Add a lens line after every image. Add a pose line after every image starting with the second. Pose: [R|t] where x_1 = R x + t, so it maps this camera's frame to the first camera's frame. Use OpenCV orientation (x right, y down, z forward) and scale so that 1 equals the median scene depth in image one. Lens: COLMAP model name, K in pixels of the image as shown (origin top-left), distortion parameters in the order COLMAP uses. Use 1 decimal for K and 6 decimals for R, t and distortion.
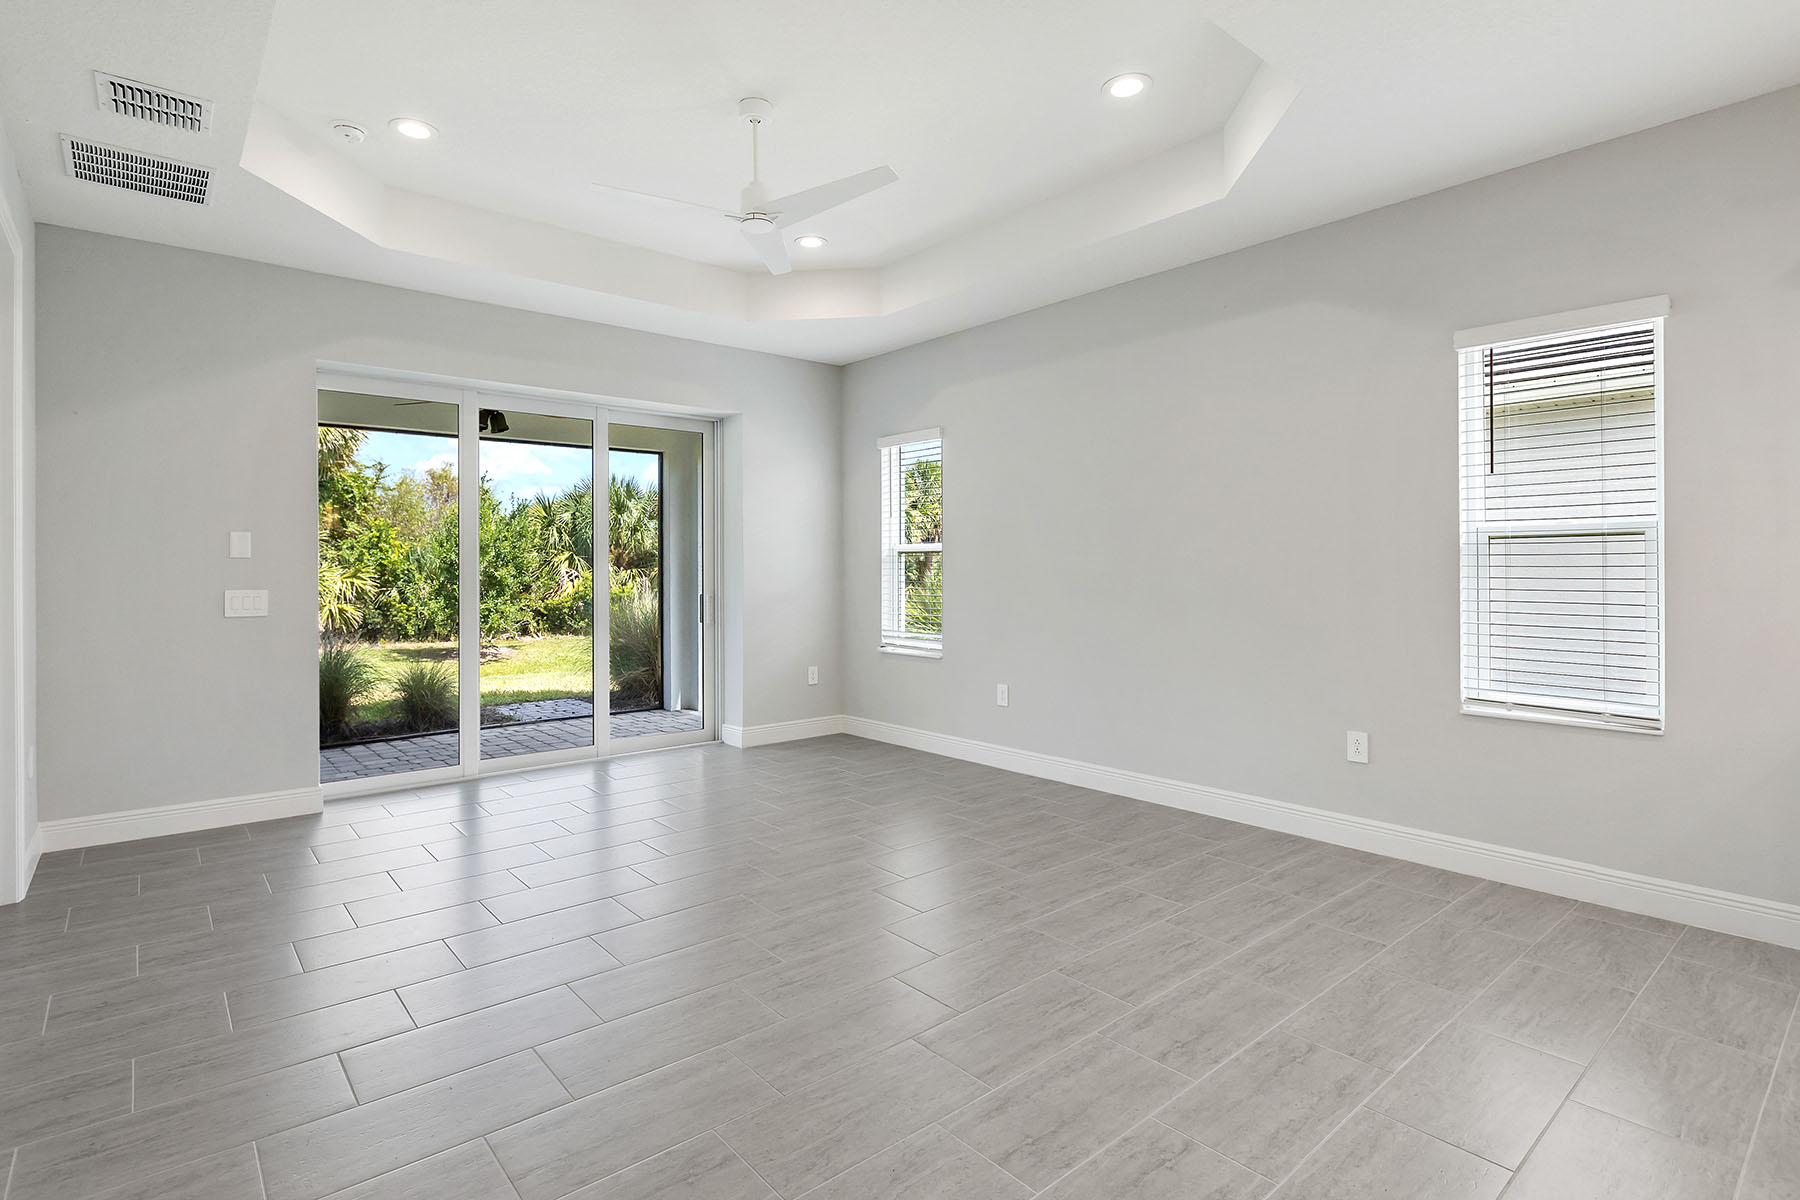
lens RADIAL K [[885.7, 0, 889.9], [0, 885.7, 576.9], [0, 0, 1]] dist [-0.003227, -0.002635]
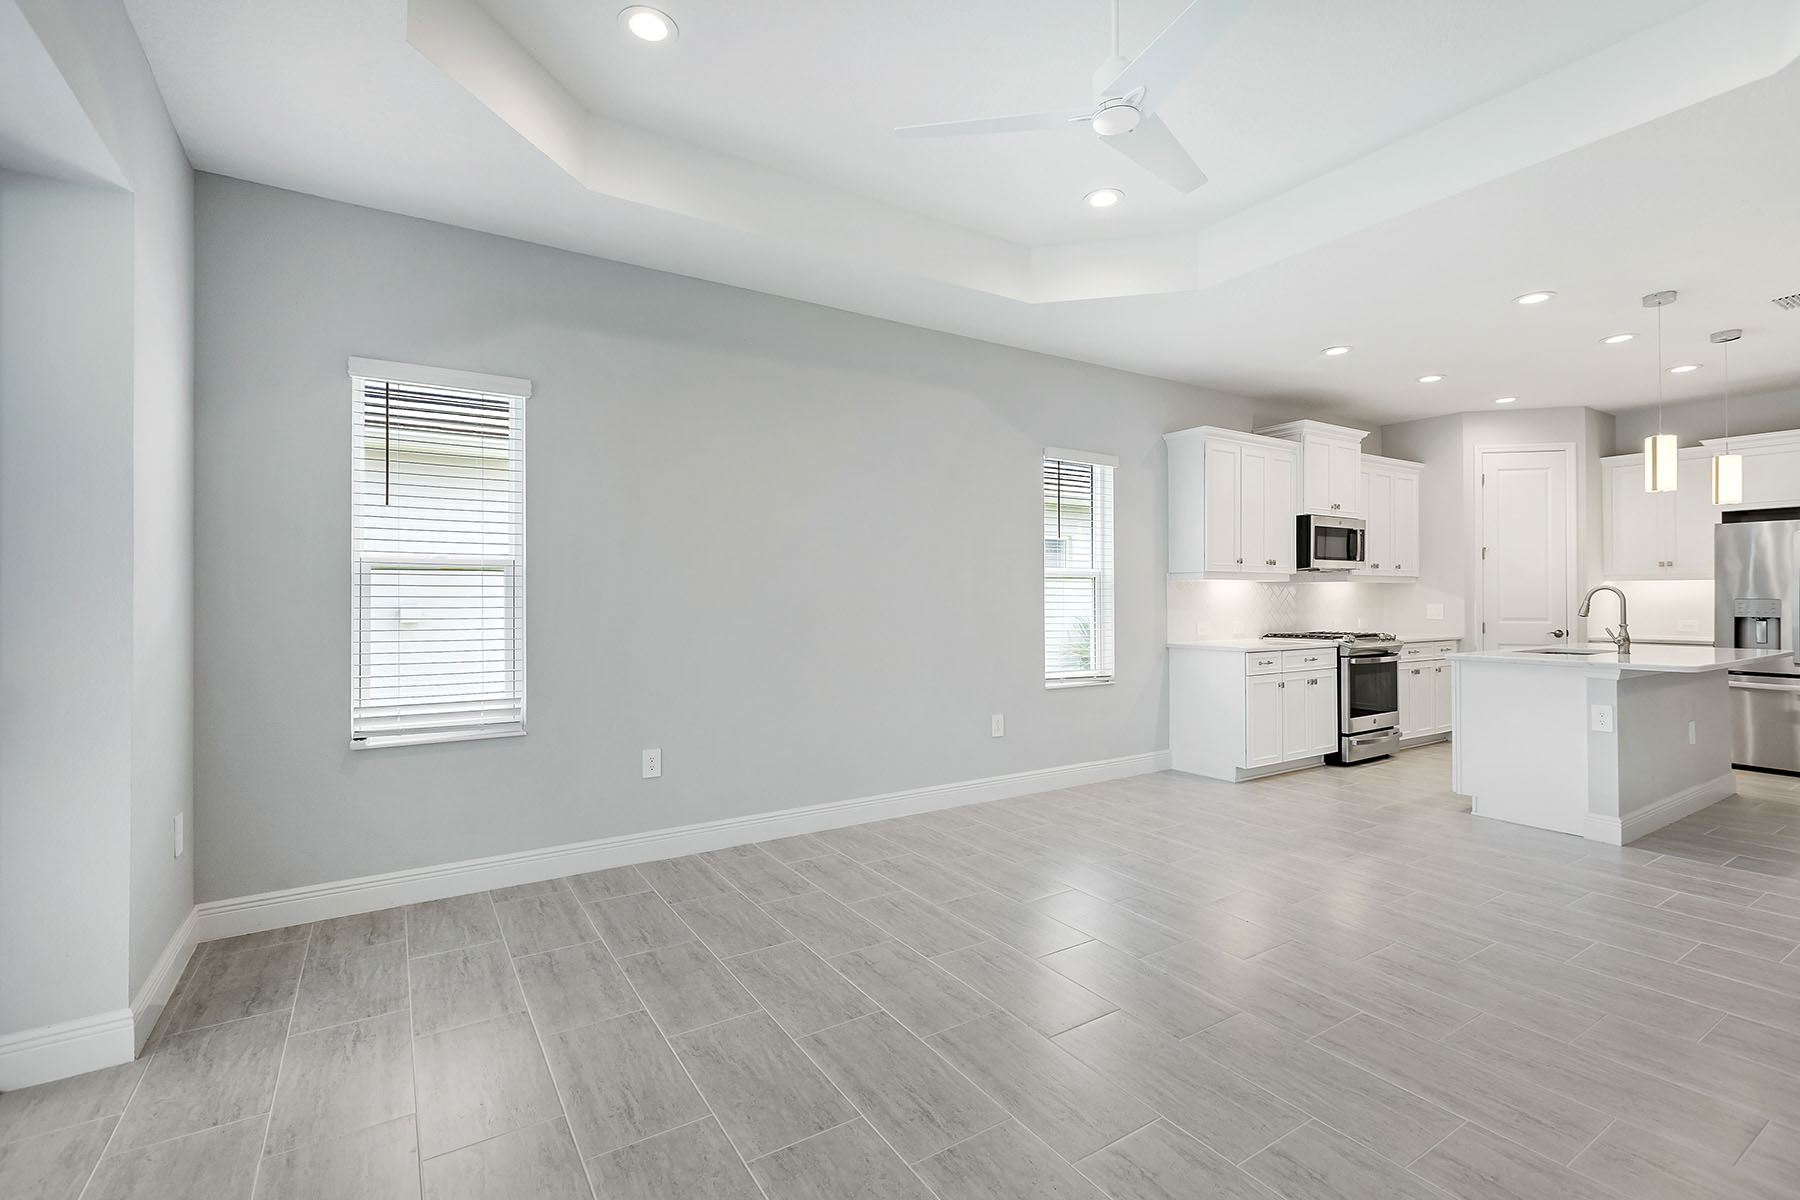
lens RADIAL K [[808.3, 0, 914.2], [0, 808.3, 582.9], [0, 0, 1]] dist [0.007137, -0.002593]
pose [[0.125806, 0.018002, 0.991891, -0.556322], [0.008614, 0.999778, -0.019238, -0.005210], [-0.992017, 0.010964, 0.125623, 0.719891]]
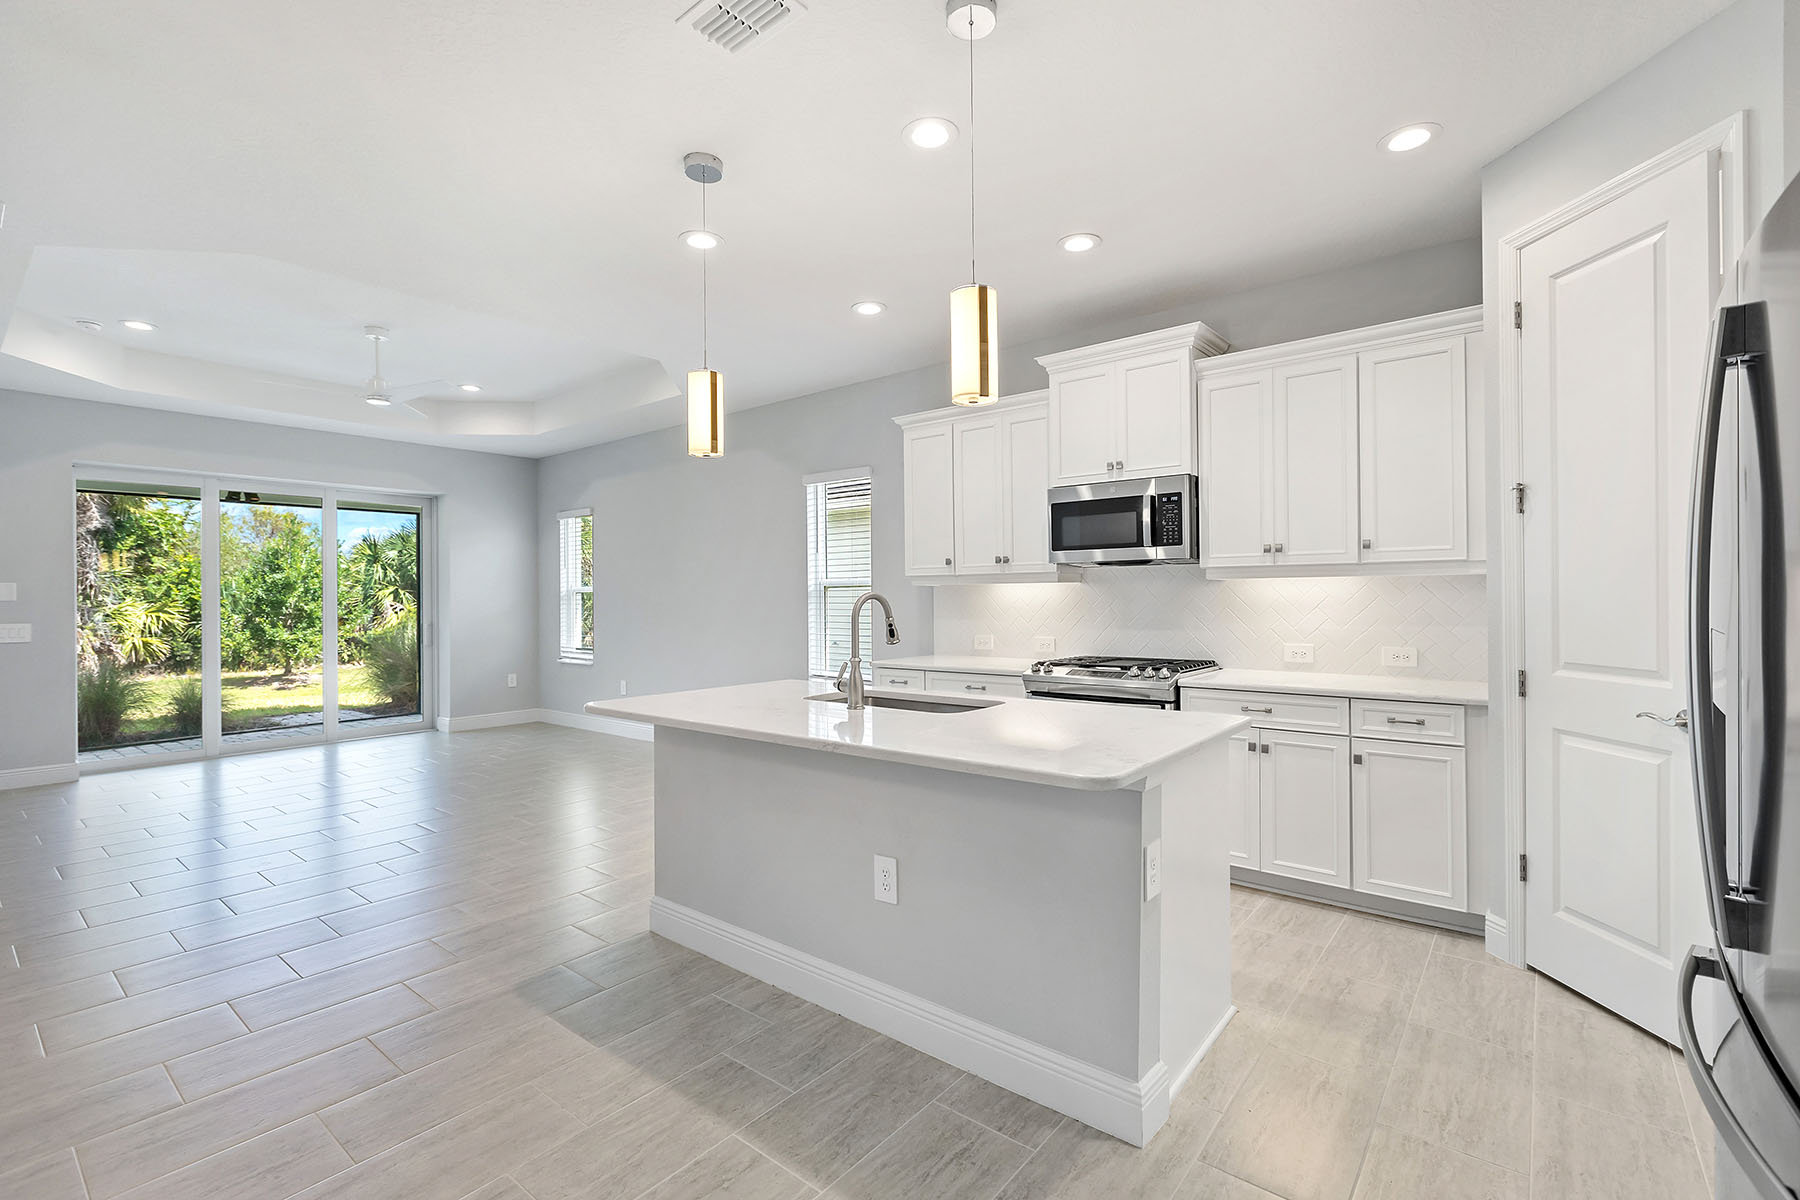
lens RADIAL K [[808.3, 0, 926.4], [0, 808.3, 600.7], [0, 0, 1]] dist [0.007137, -0.002593]
pose [[0.980593, -0.006031, 0.195964, 0.382764], [0.007182, 0.999961, -0.005164, -0.004196], [-0.195925, 0.006471, 0.980598, -0.477229]]
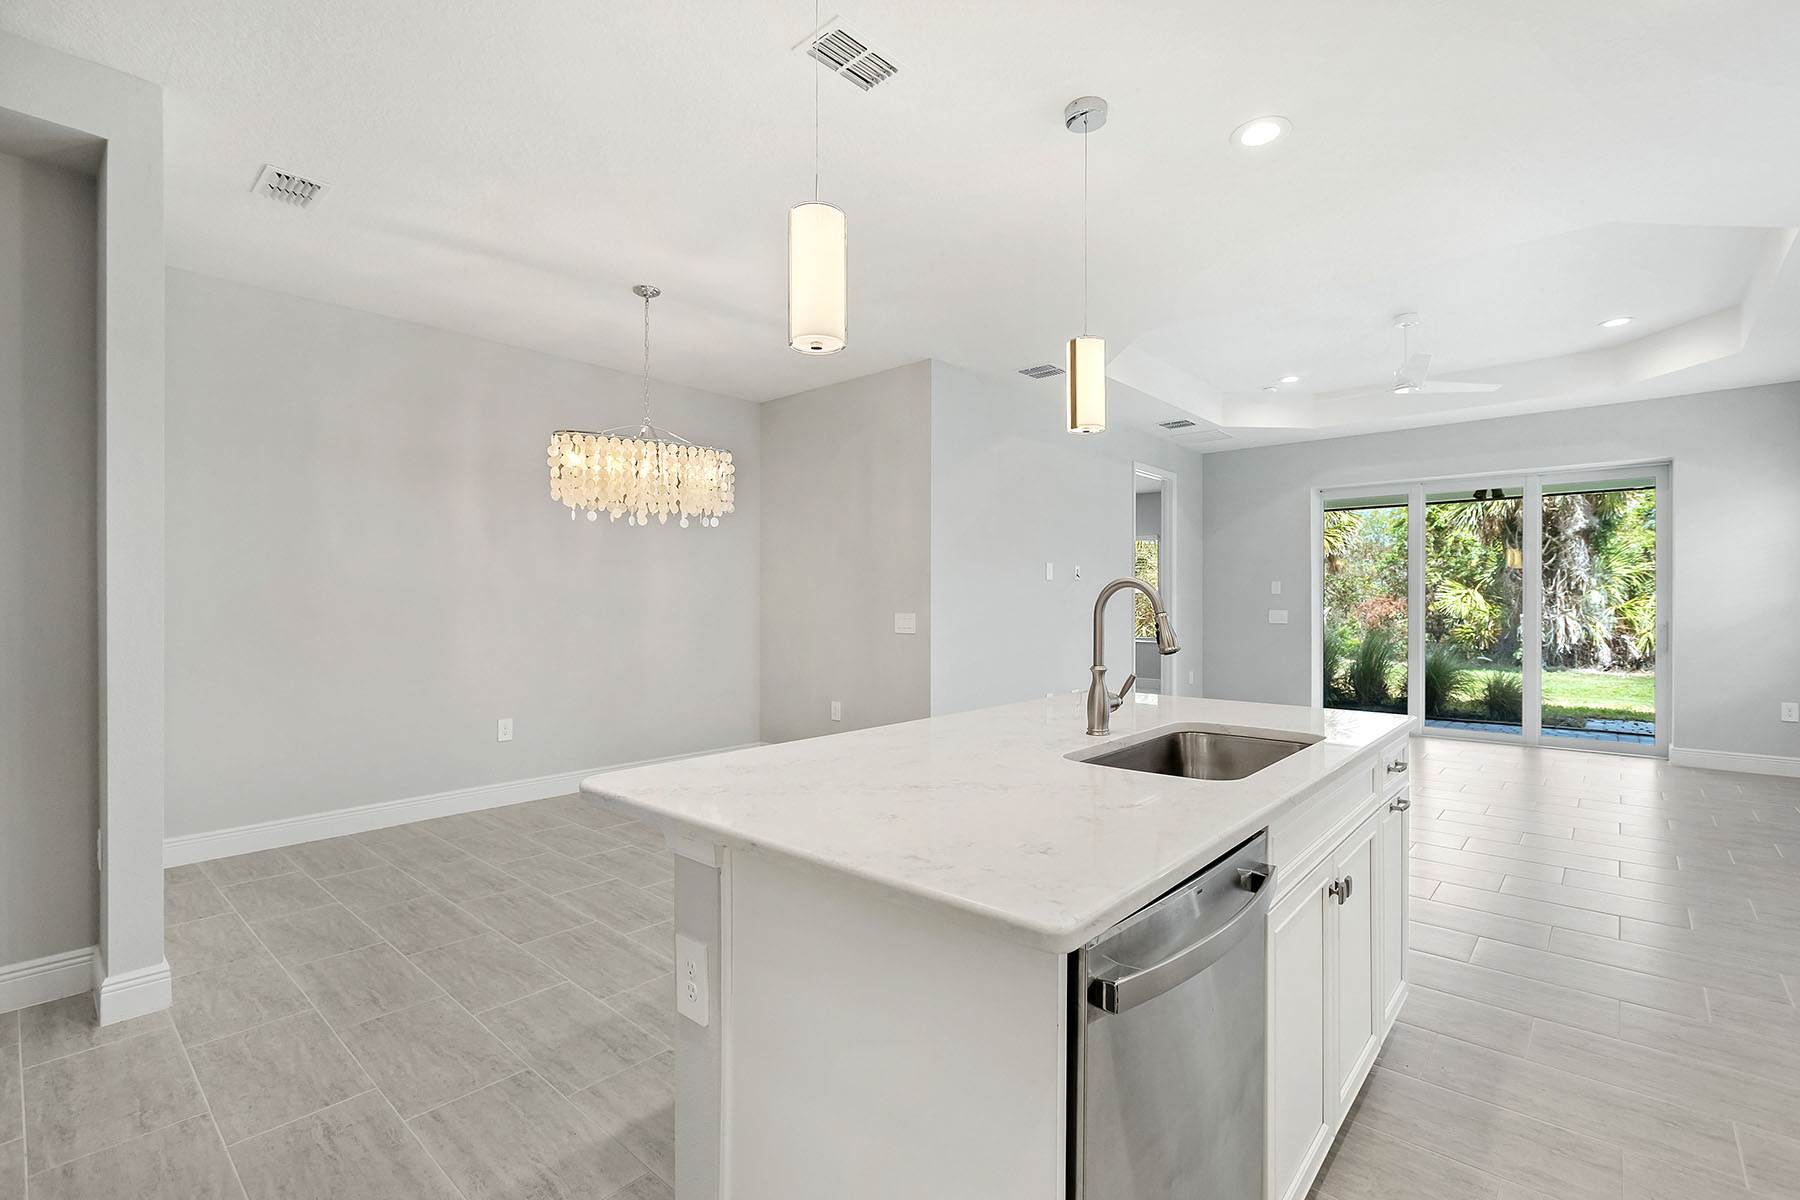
lens RADIAL K [[808.3, 0, 903.3], [0, 808.3, 606.8], [0, 0, 1]] dist [0.007137, -0.002593]
pose [[0.145524, 0.008727, -0.989316, 0.806115], [-0.007889, 0.999940, 0.007660, -0.000855], [0.989323, 0.006690, 0.145584, -0.093888]]
